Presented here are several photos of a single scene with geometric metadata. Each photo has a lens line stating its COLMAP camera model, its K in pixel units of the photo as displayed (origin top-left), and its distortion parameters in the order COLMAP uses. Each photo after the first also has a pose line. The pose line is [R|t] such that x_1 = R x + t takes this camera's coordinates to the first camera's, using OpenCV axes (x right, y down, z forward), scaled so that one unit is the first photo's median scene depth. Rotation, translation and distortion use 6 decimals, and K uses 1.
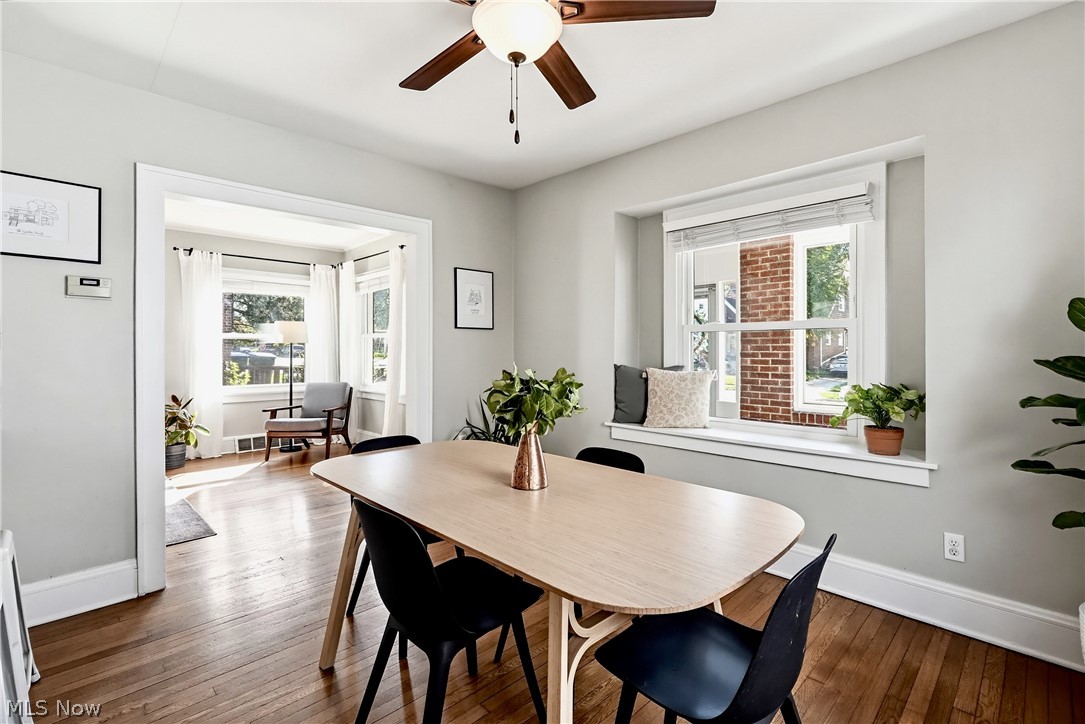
lens RADIAL K [[493.5, 0, 554.5], [0, 493.5, 352.5], [0, 0, 1]] dist [-0.010285, 0.003472]
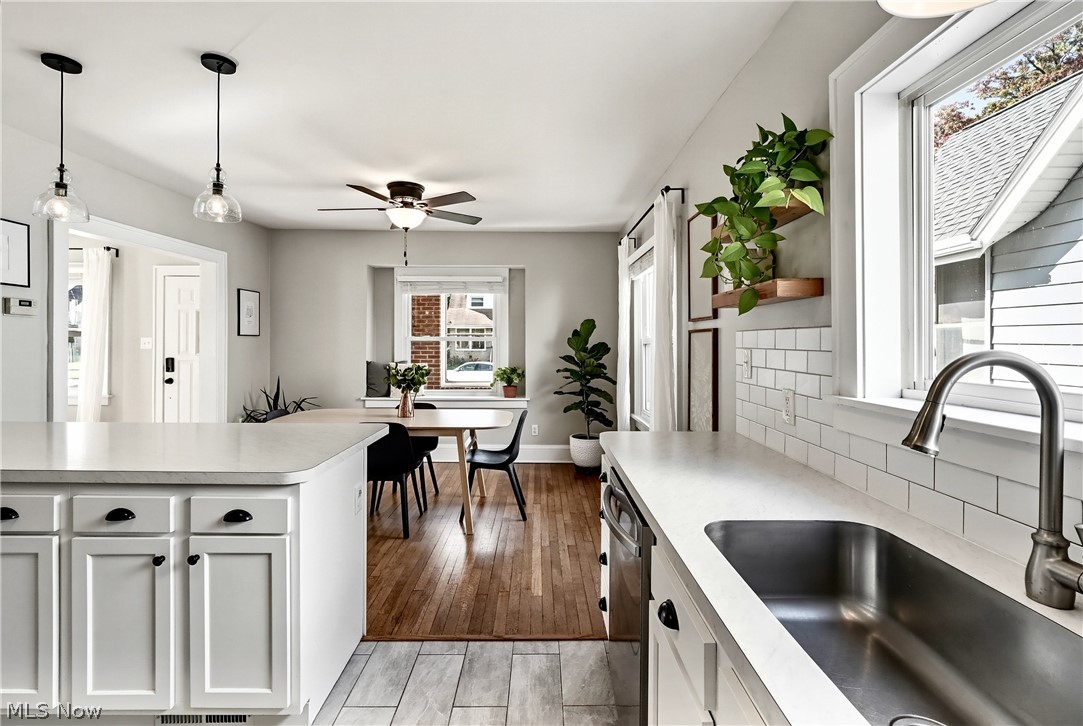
lens RADIAL K [[492.6, 0, 539.3], [0, 492.6, 344.3], [0, 0, 1]] dist [-0.010285, 0.003472]
pose [[0.705949, 0.001978, 0.708260, -0.852468], [-0.001683, 0.999998, -0.001114, -0.039904], [-0.708261, -0.000406, 0.705951, -0.713801]]
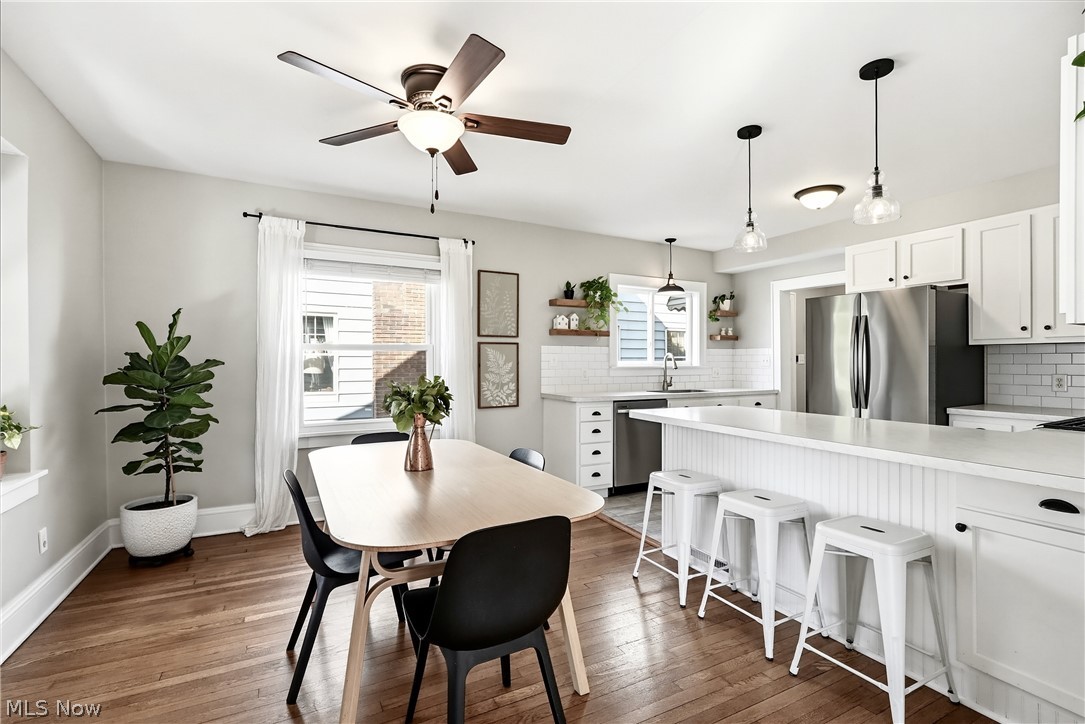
lens RADIAL K [[493.5, 0, 543.4], [0, 493.5, 360.8], [0, 0, 1]] dist [-0.010285, 0.003472]
pose [[-0.954964, 0.004373, 0.296690, -0.527579], [0.005207, 0.999984, 0.002020, -0.009860], [-0.296676, 0.003474, -0.954972, 1.501094]]
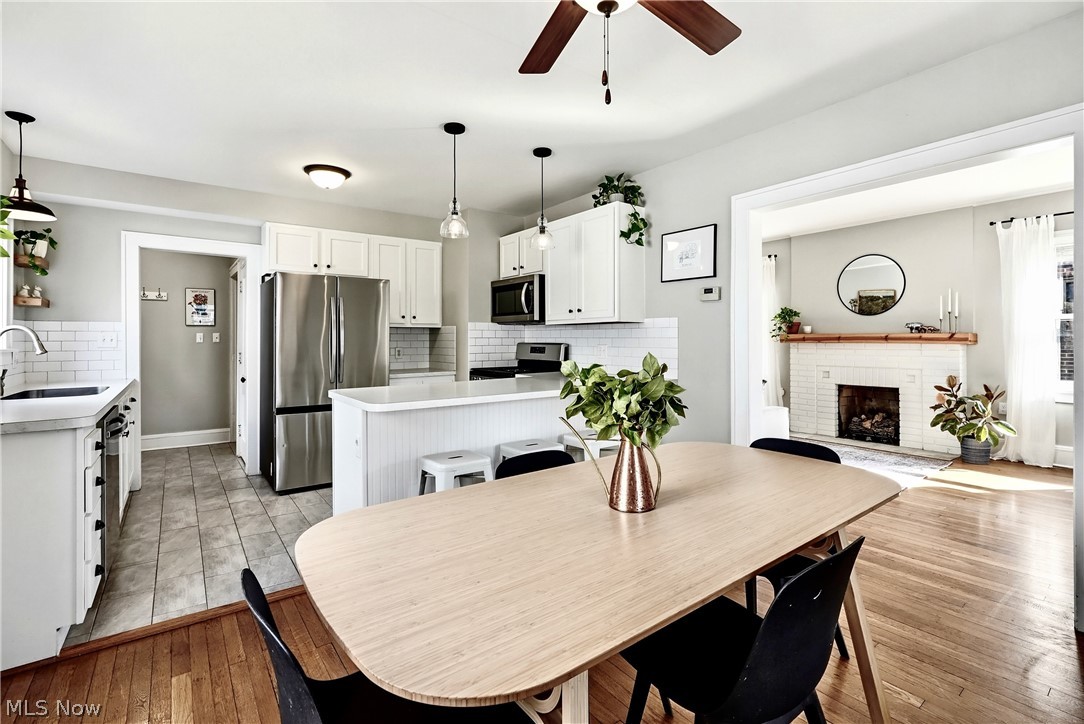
lens RADIAL K [[493.0, 0, 548.4], [0, 493.0, 336.7], [0, 0, 1]] dist [-0.010285, 0.003472]
pose [[-0.134963, -0.000221, -0.990851, 0.543864], [0.002415, 0.999997, -0.000552, -0.005992], [0.990848, -0.002468, -0.134962, 0.680552]]
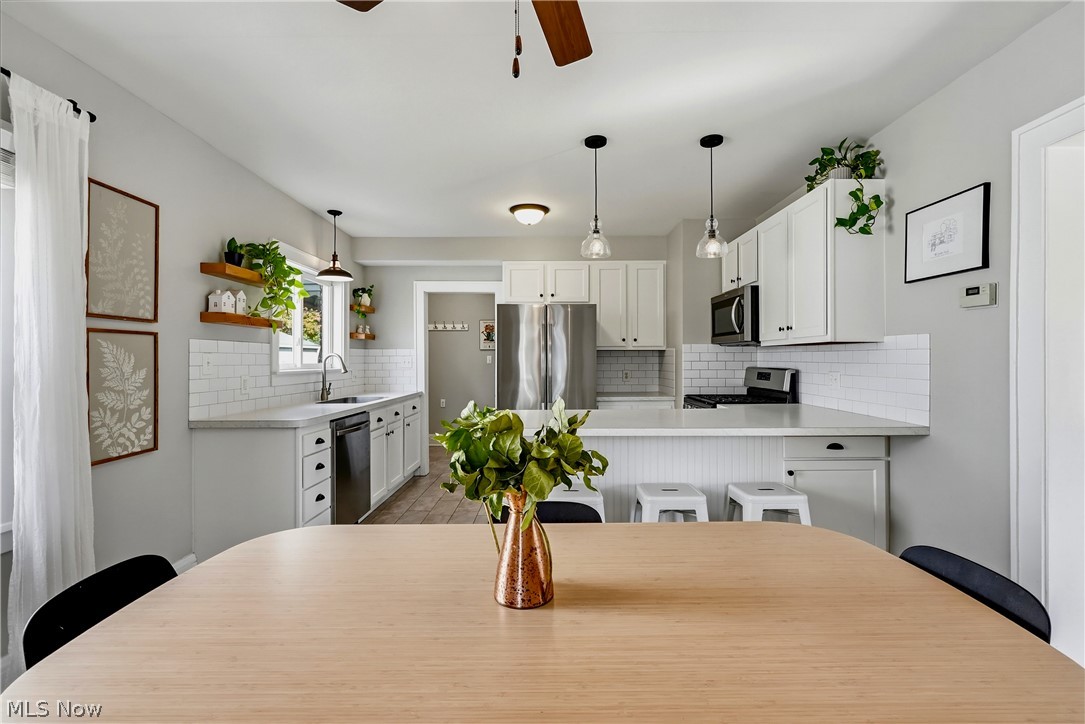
lens RADIAL K [[493.5, 0, 545.1], [0, 493.5, 357.0], [0, 0, 1]] dist [-0.010285, 0.003472]
pose [[-0.710687, 0.003420, -0.703500, 0.260236], [0.004056, 0.999991, 0.000764, -0.021896], [0.703497, -0.002311, -0.710695, 1.024807]]
